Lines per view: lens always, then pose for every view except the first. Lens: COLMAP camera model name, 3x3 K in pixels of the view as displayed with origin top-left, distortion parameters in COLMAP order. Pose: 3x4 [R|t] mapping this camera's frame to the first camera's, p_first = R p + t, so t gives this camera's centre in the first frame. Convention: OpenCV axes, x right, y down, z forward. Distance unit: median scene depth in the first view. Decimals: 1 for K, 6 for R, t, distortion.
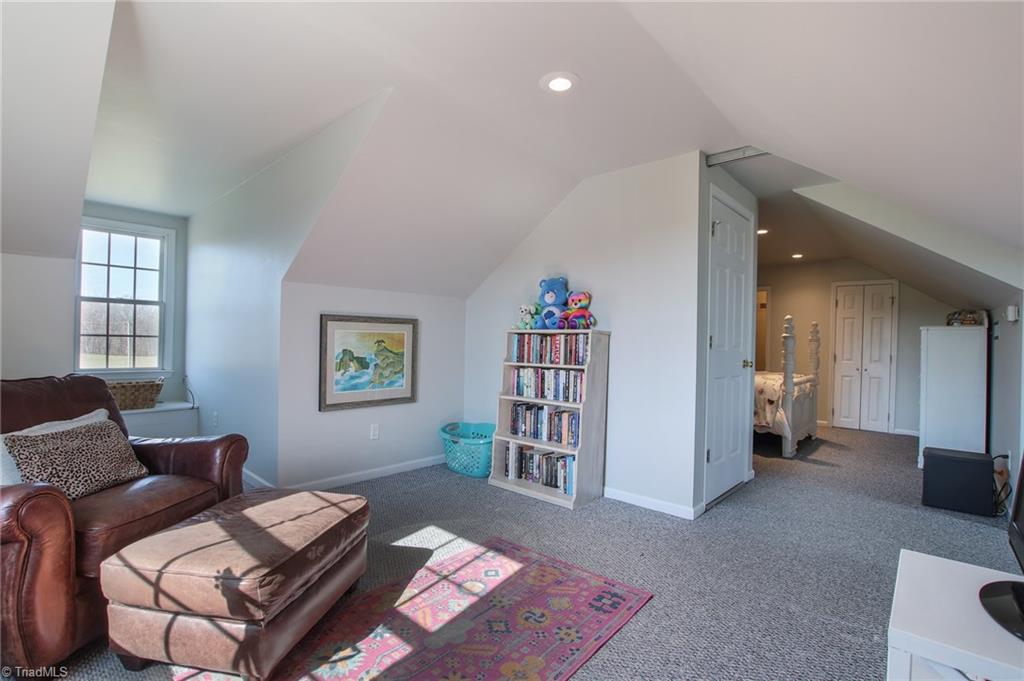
lens RADIAL K [[485.6, 0, 512.0], [0, 485.6, 340.5], [0, 0, 1]] dist [-0.006118, -0.001118]
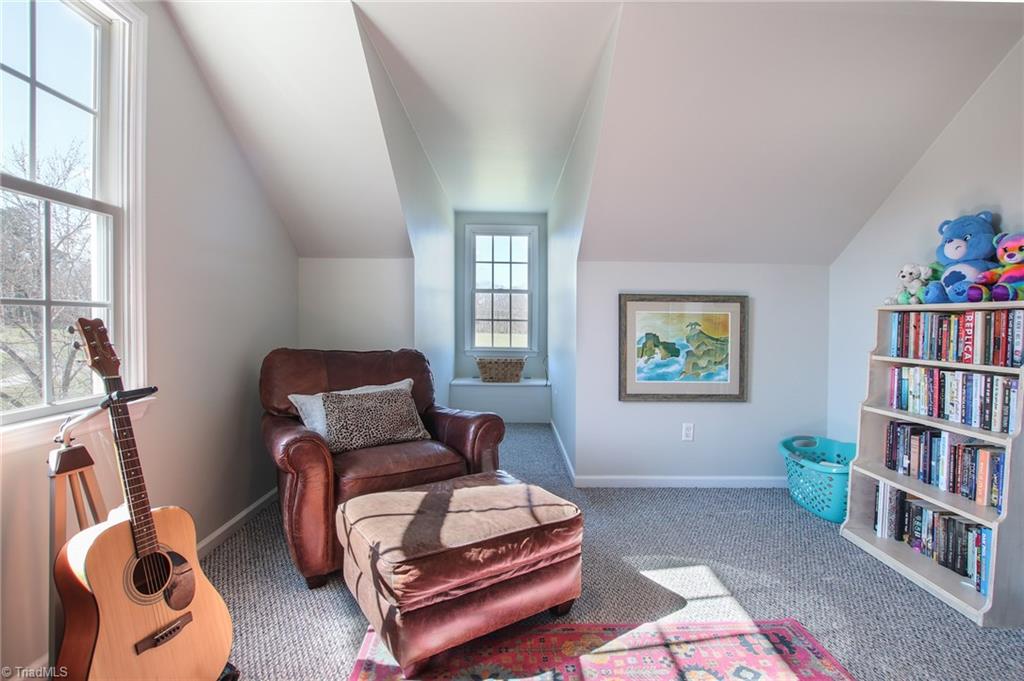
lens RADIAL K [[507.9, 0, 514.3], [0, 507.9, 327.2], [0, 0, 1]] dist [-0.003268, -0.000525]
pose [[0.683269, 0.002749, -0.730162, 0.159937], [0.000283, 0.999992, 0.004029, 0.003504], [0.730167, -0.002959, 0.683262, 0.189482]]
